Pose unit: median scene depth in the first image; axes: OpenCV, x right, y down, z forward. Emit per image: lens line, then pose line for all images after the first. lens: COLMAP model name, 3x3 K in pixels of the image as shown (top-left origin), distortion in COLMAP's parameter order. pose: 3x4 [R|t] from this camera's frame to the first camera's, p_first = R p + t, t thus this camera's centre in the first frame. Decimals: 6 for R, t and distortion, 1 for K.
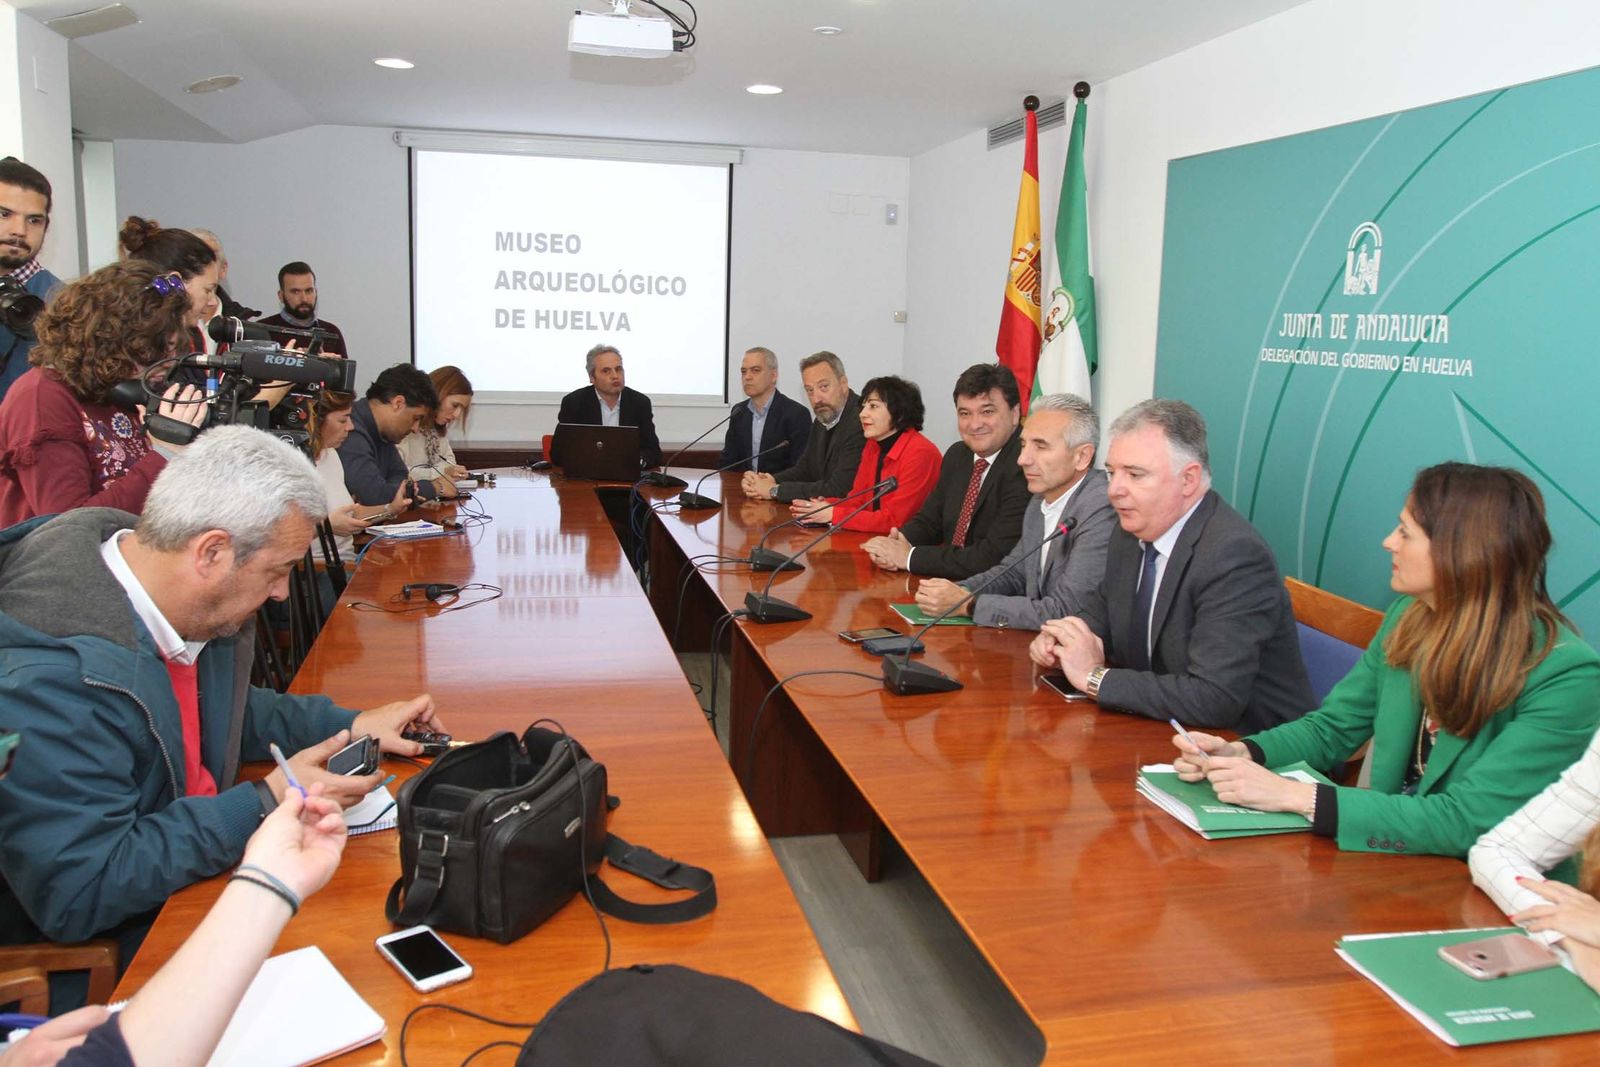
lens RADIAL K [[1225.5, 0, 800.0], [0, 1225.5, 533.5], [0, 0, 1]] dist [-0.109441, 0.098124]
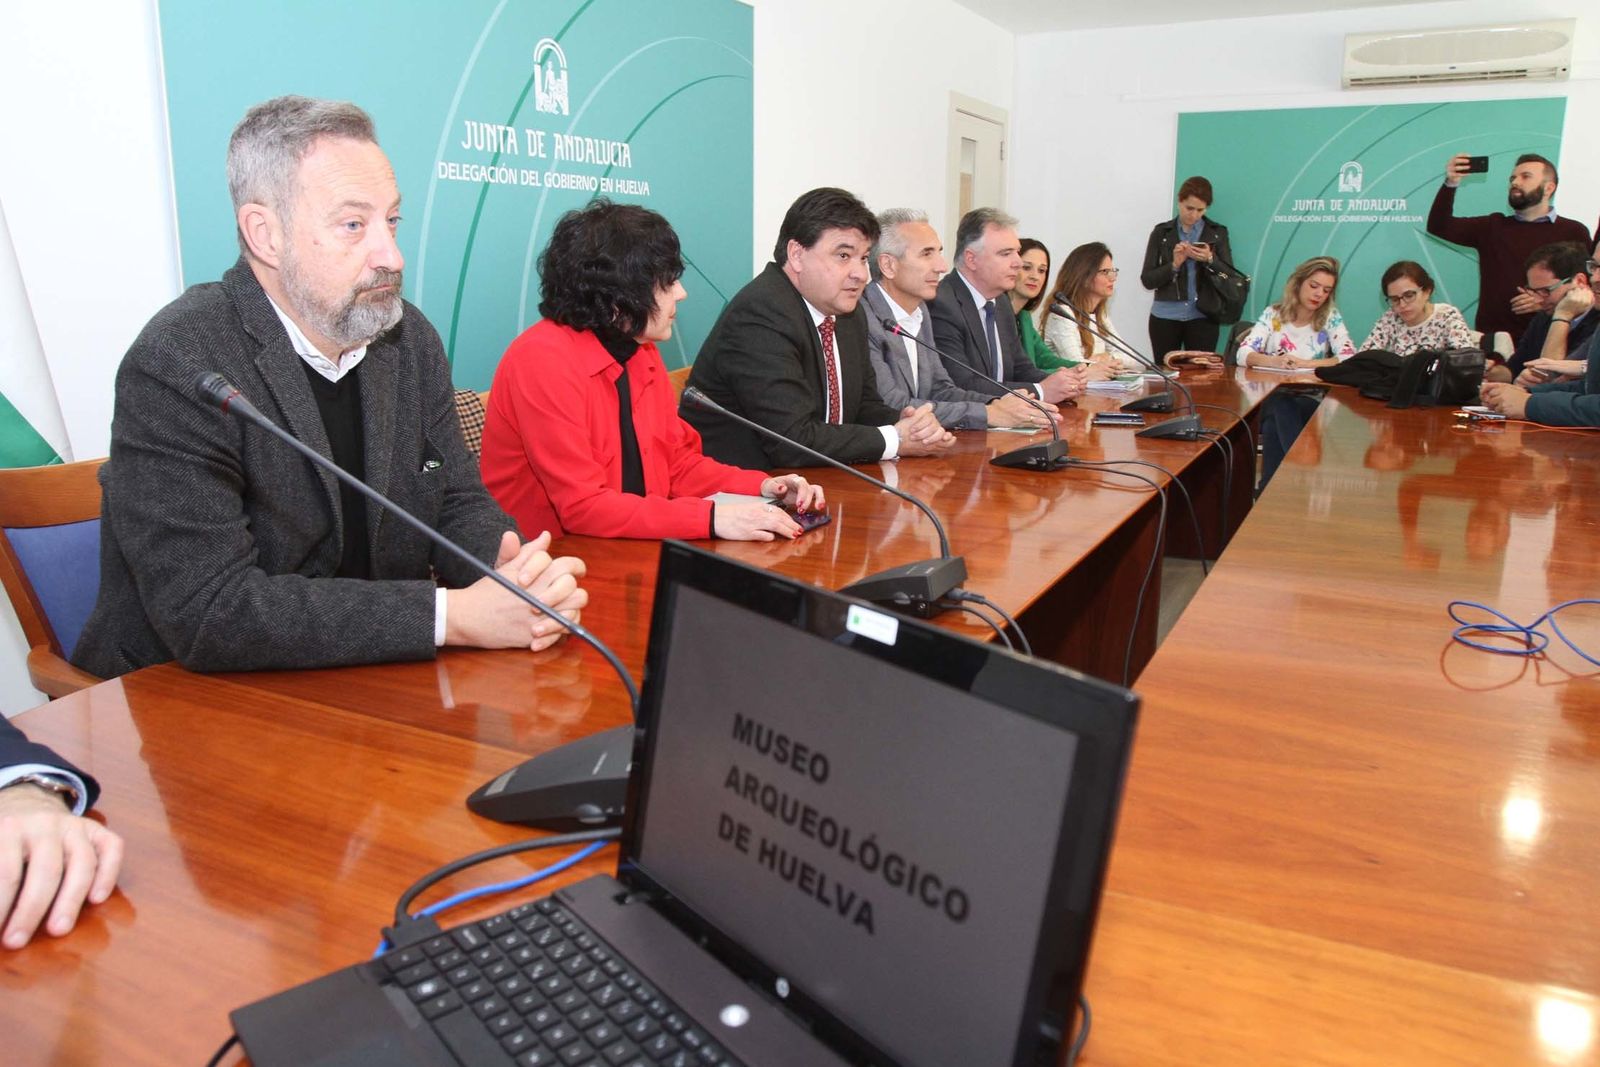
lens RADIAL K [[1177.4, 0, 793.1], [0, 1177.4, 538.2], [0, 0, 1]] dist [-0.099062, 0.062236]
pose [[-0.757445, -0.183143, 0.626686, -0.331460], [0.083046, 0.925030, 0.370705, -0.198430], [-0.647596, 0.332833, -0.685450, 1.538003]]
